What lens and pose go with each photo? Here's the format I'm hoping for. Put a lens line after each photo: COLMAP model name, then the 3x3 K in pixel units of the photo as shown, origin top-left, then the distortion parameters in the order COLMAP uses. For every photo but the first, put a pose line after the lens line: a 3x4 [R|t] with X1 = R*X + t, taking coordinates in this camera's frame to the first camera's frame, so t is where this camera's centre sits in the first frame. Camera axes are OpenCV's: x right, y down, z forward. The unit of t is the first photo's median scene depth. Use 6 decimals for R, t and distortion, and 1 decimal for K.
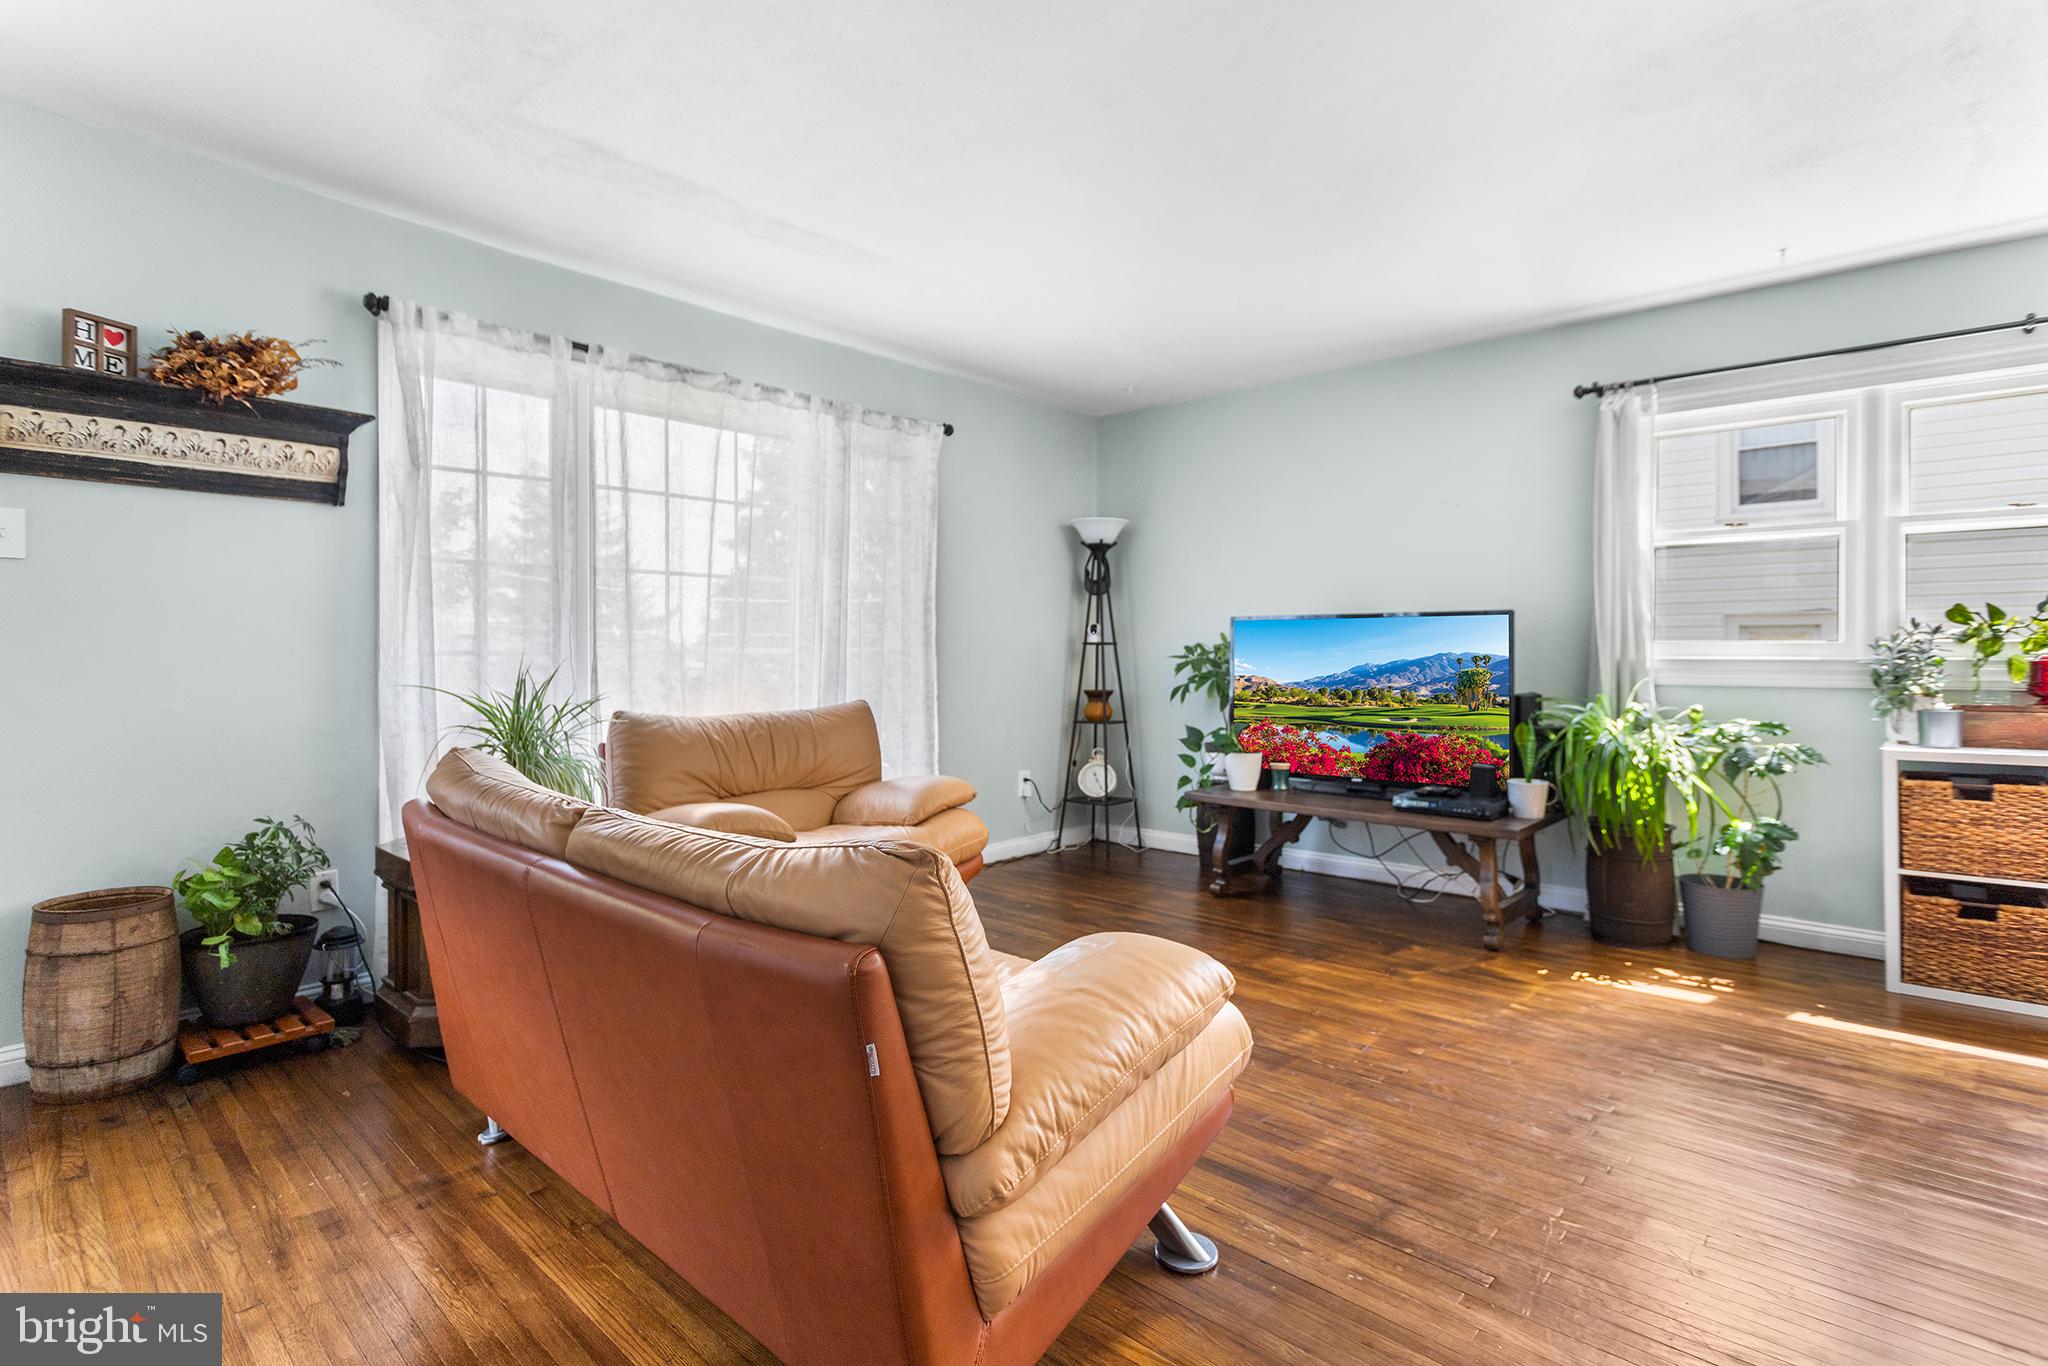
lens RADIAL K [[996.9, 0, 1011.4], [0, 996.9, 658.2], [0, 0, 1]] dist [0.000904, -0.000022]
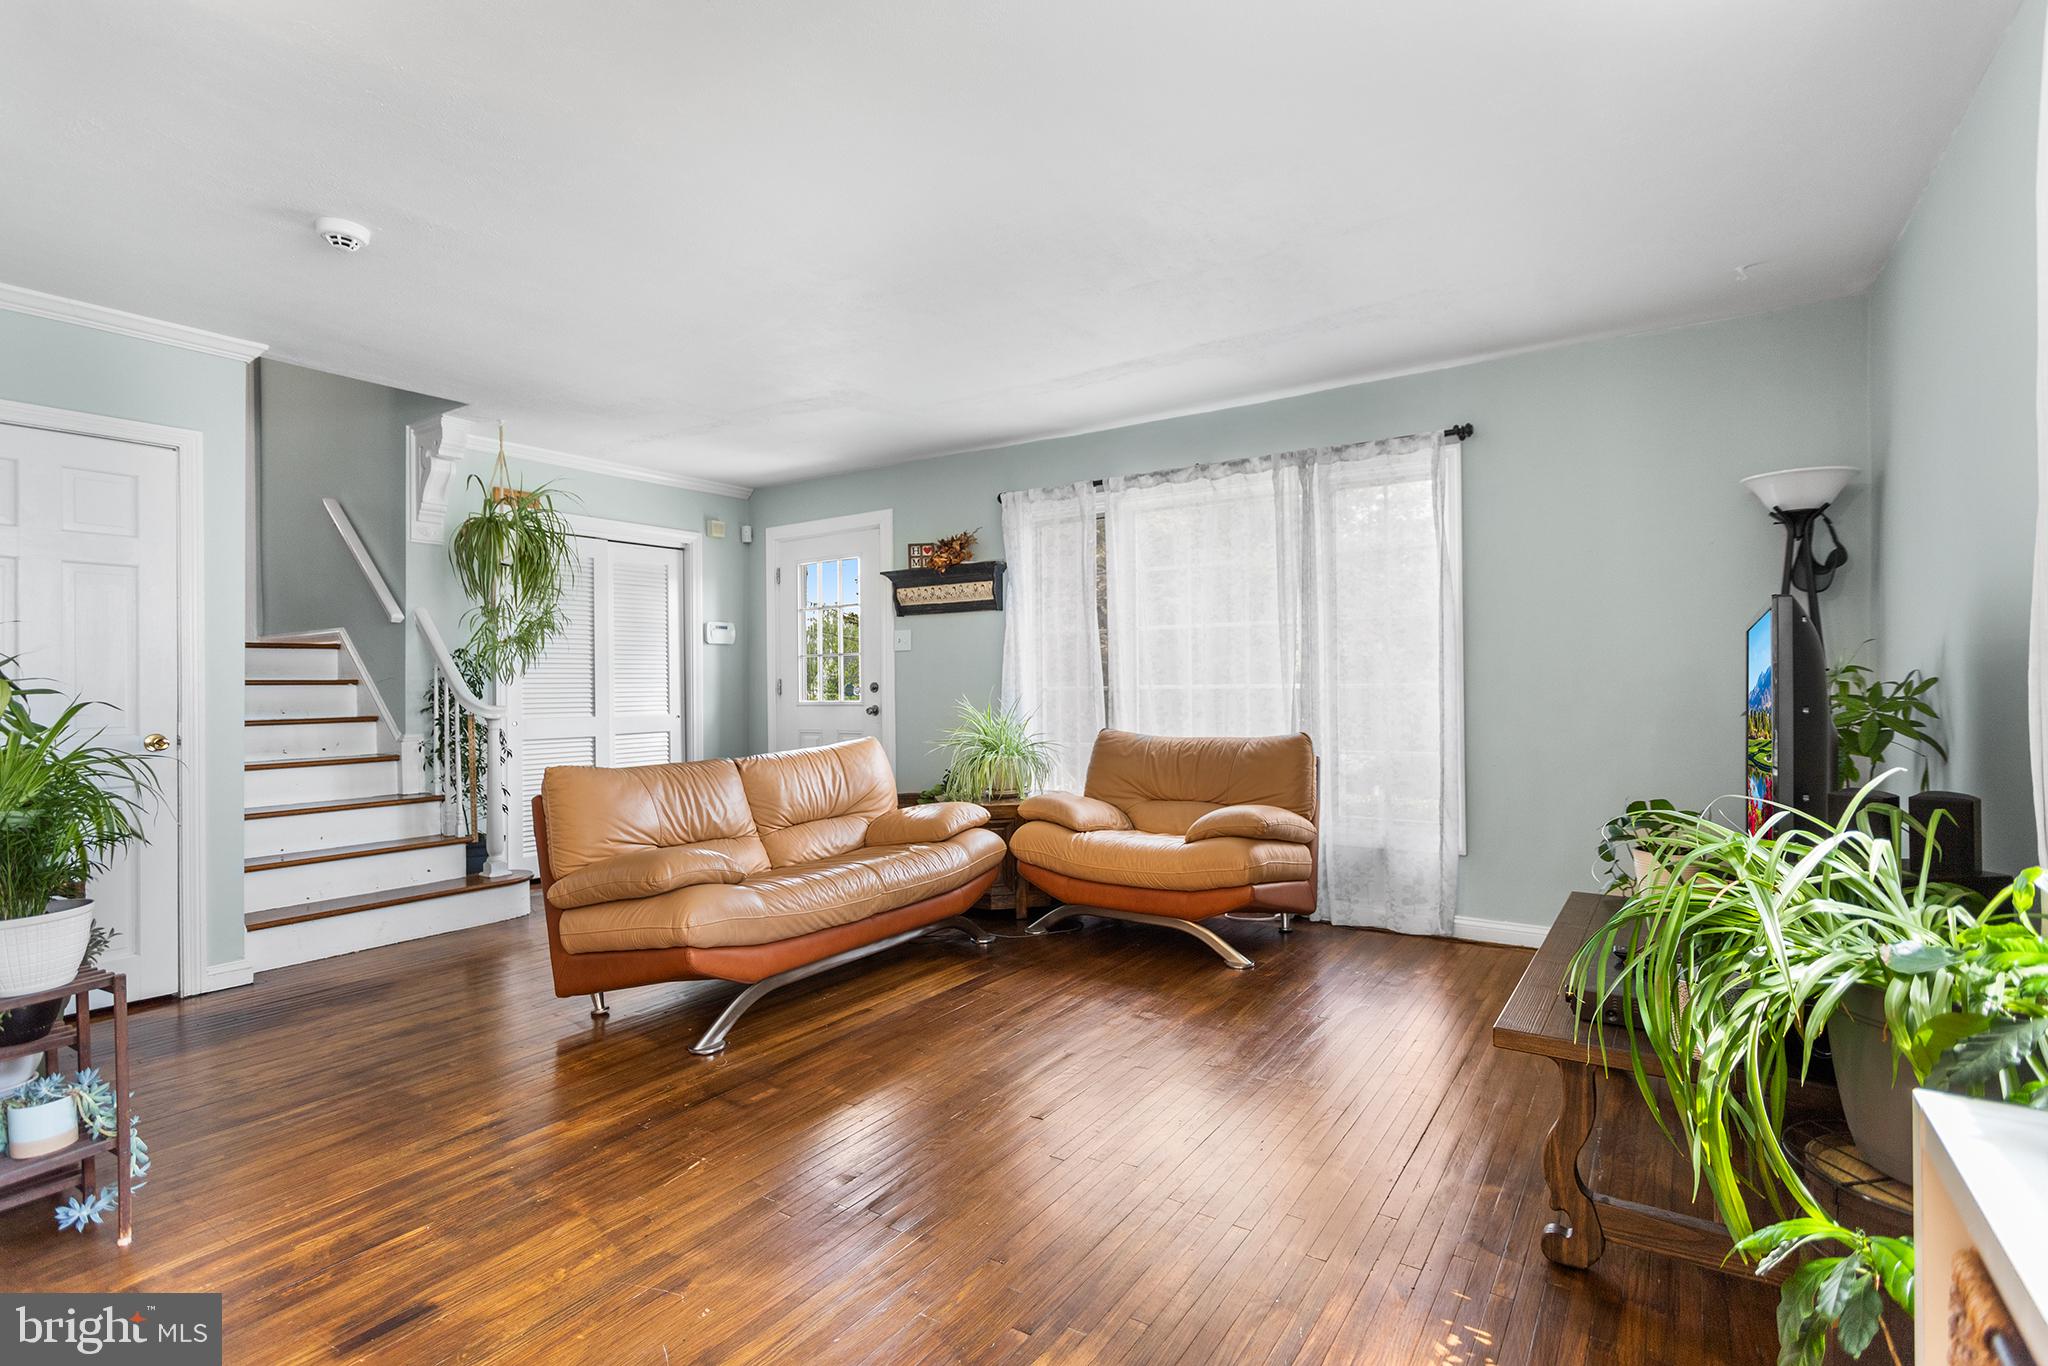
lens RADIAL K [[970.5, 0, 1024.0], [0, 970.5, 683.0], [0, 0, 1]] dist [-0.000916, 0.000158]
pose [[0.148764, -0.003536, -0.988866, 0.855867], [0.007214, 0.999971, -0.002490, -0.009228], [0.988846, -0.006763, 0.148785, 0.582211]]
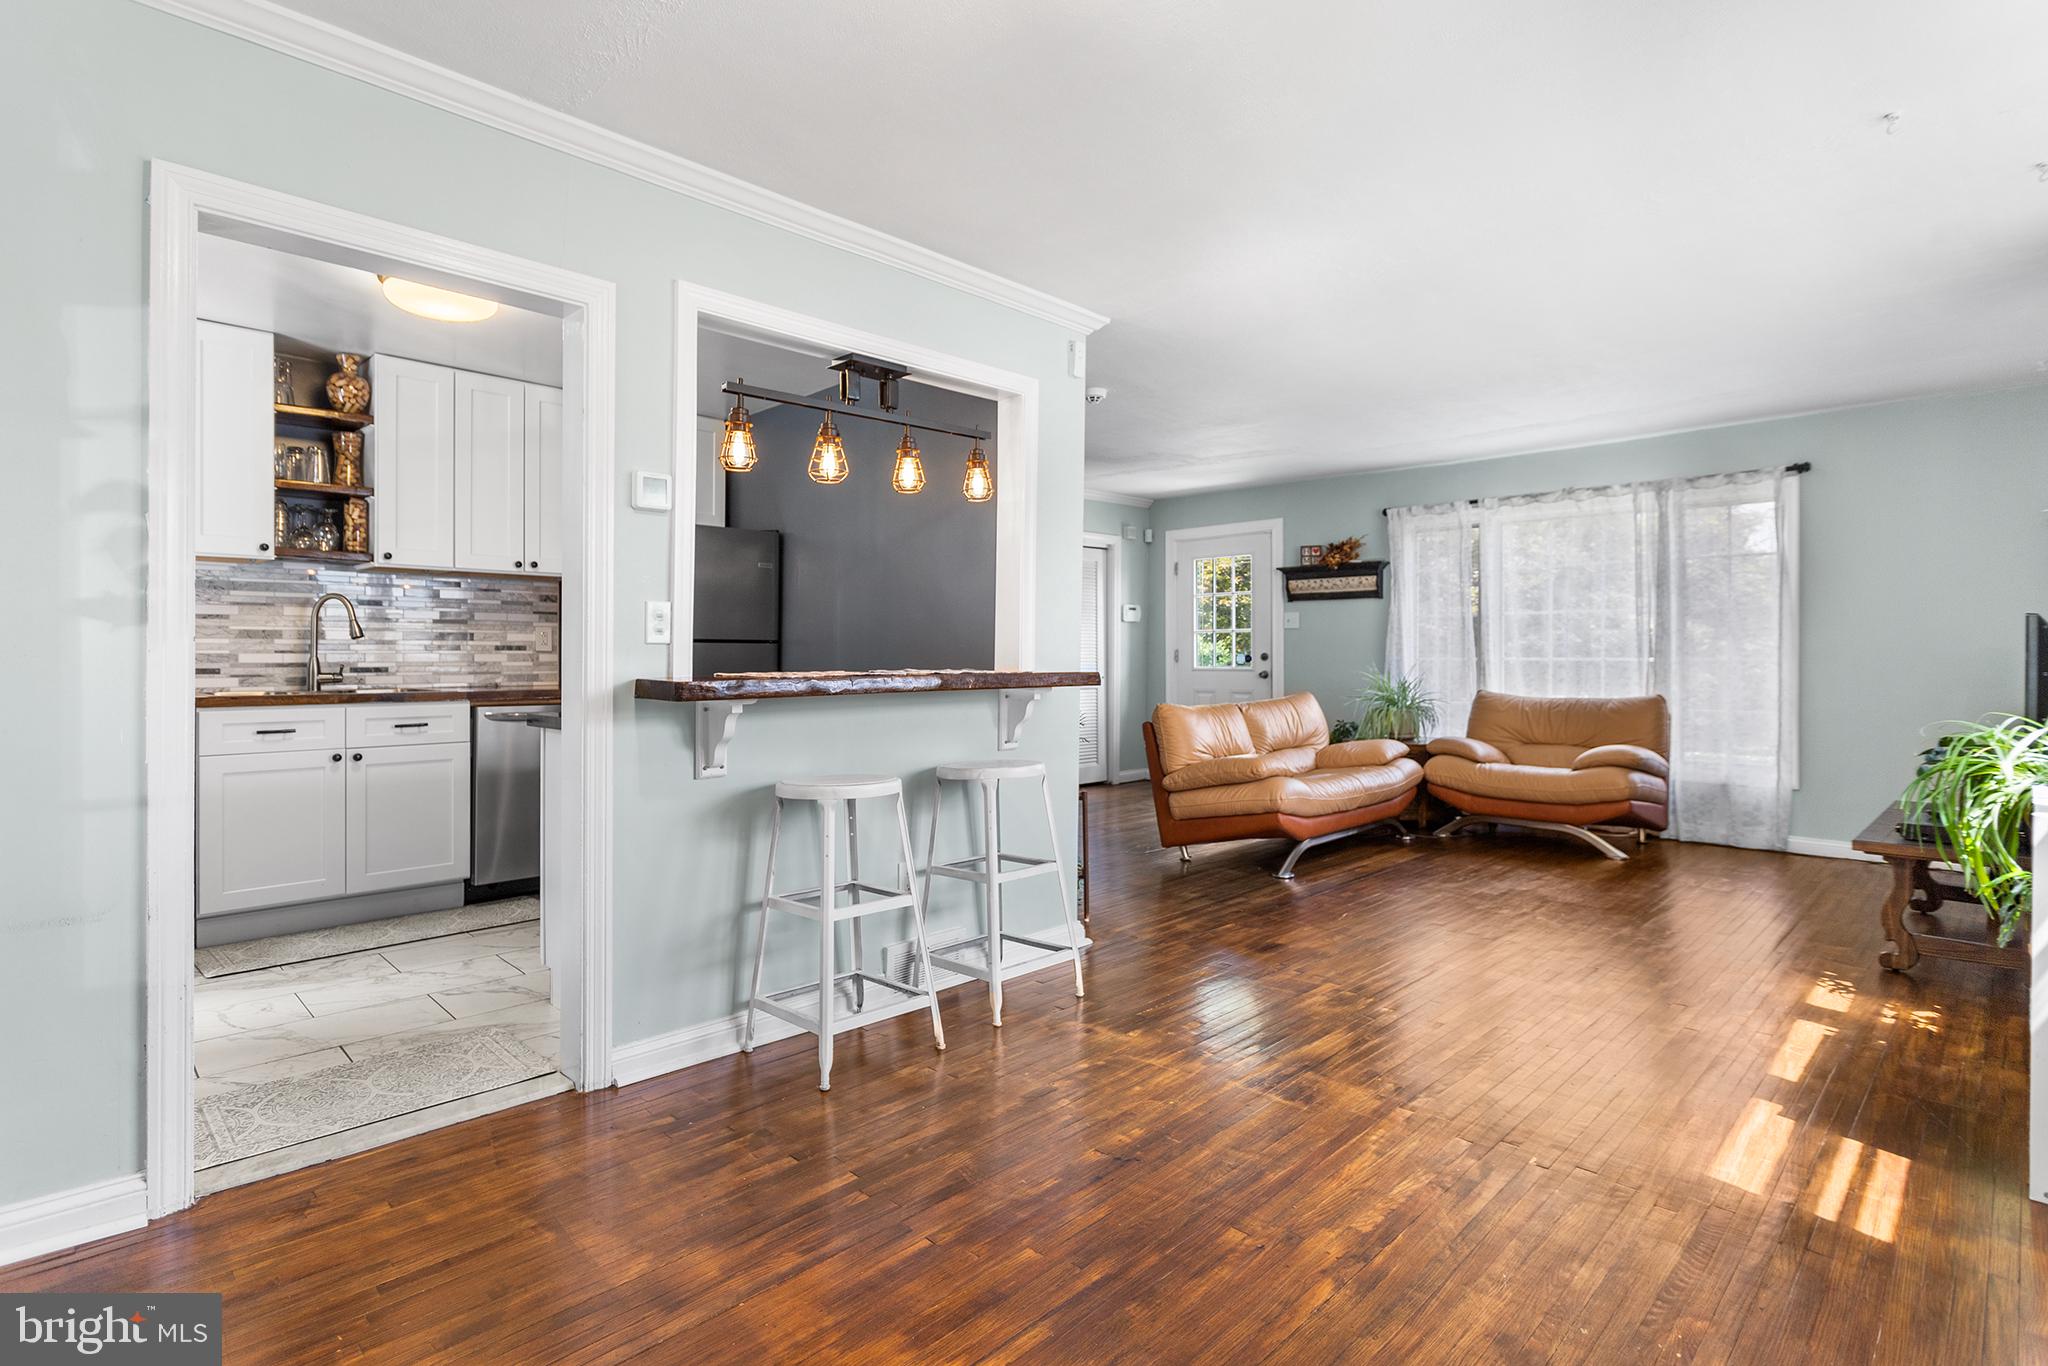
lens RADIAL K [[996.9, 0, 1011.4], [0, 996.9, 658.2], [0, 0, 1]] dist [0.000904, -0.000022]
pose [[-0.053005, 0.002905, -0.998590, 1.352993], [-0.004115, 0.999987, 0.003127, -0.008669], [0.998586, 0.004275, -0.052992, 0.174859]]
